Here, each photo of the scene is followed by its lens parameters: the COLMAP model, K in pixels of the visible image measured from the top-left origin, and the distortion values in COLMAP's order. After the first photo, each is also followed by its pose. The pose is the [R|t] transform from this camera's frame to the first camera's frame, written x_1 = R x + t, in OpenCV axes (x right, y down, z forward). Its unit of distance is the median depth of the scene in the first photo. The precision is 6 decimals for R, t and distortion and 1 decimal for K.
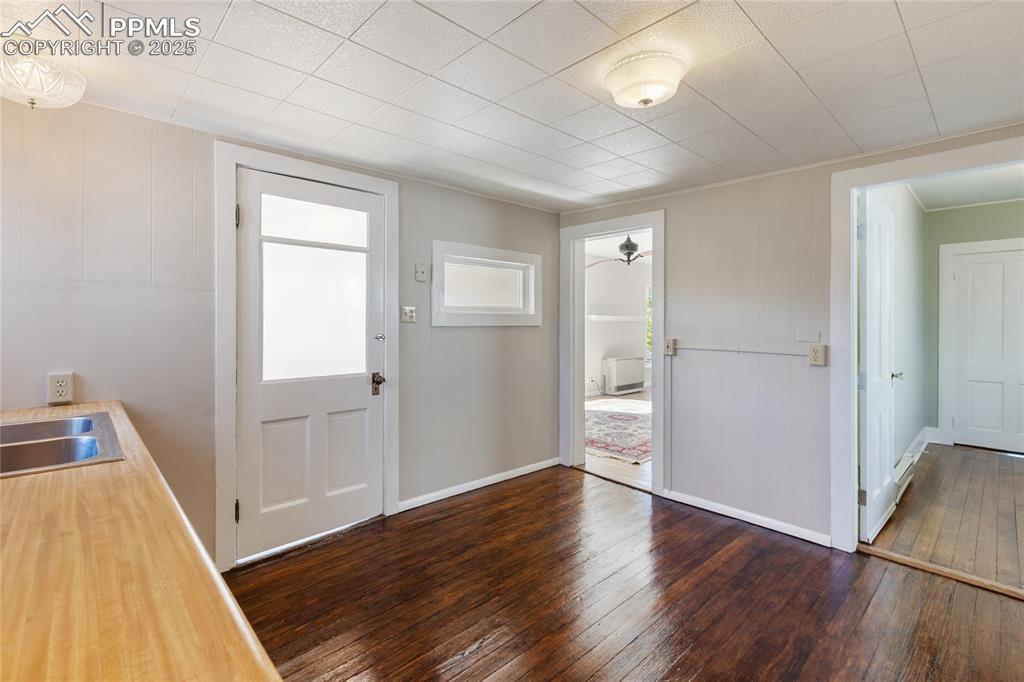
lens RADIAL K [[467.1, 0, 512.5], [0, 467.1, 325.3], [0, 0, 1]] dist [0.011301, -0.003824]
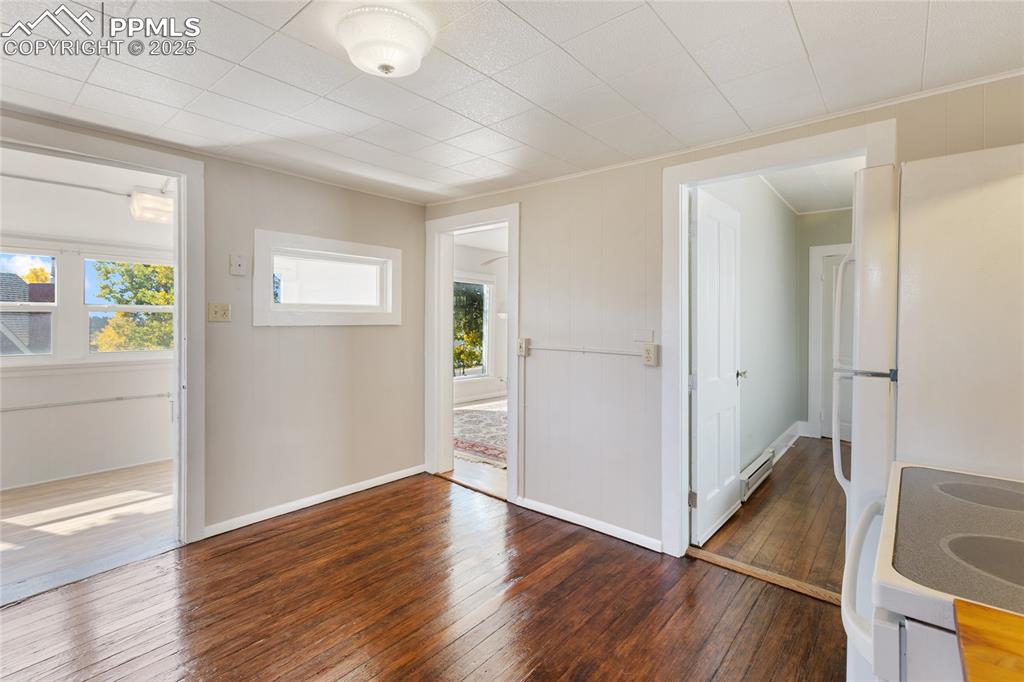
lens RADIAL K [[467.1, 0, 512.6], [0, 467.1, 323.8], [0, 0, 1]] dist [0.011301, -0.003824]
pose [[0.993939, -0.001430, 0.109919, 0.238740], [0.001393, 0.999999, 0.000413, -0.001666], [-0.109920, -0.000257, 0.993940, 0.062619]]
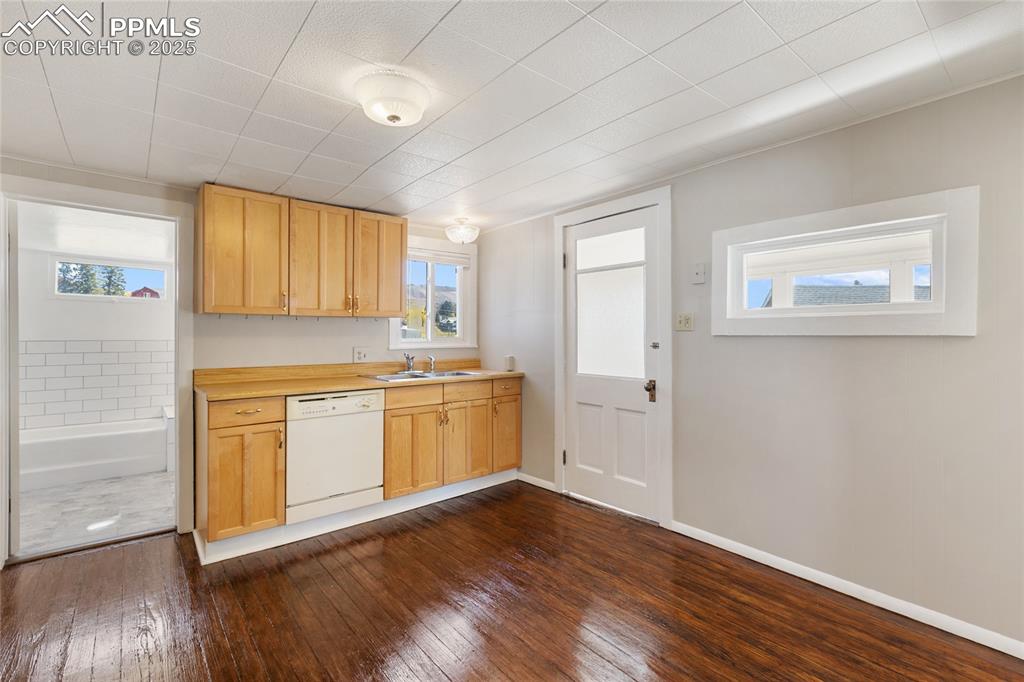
lens RADIAL K [[467.1, 0, 507.0], [0, 467.1, 332.1], [0, 0, 1]] dist [0.011301, -0.003824]
pose [[-0.068605, 0.000738, -0.997644, 0.744421], [0.000969, 0.999999, 0.000673, -0.004974], [0.997643, -0.000921, -0.068605, 0.743721]]
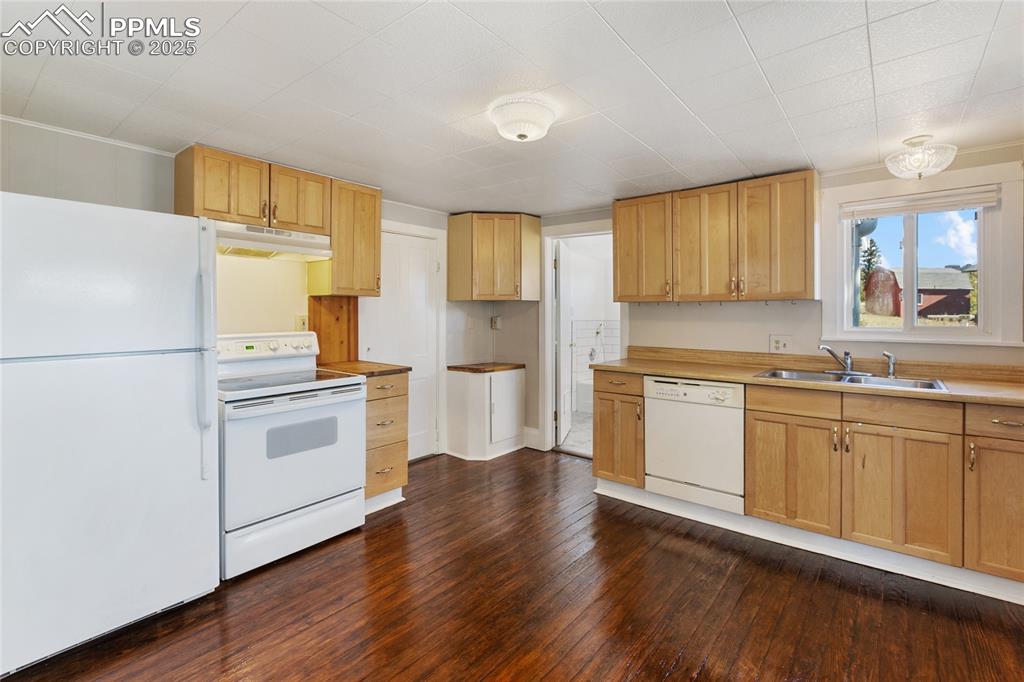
lens RADIAL K [[467.1, 0, 514.7], [0, 467.1, 317.5], [0, 0, 1]] dist [0.011301, -0.003824]
pose [[-0.989566, 0.001925, -0.144067, 0.270393], [0.000523, 0.999952, 0.009769, -0.015057], [0.144079, 0.009591, -0.989520, 1.235636]]
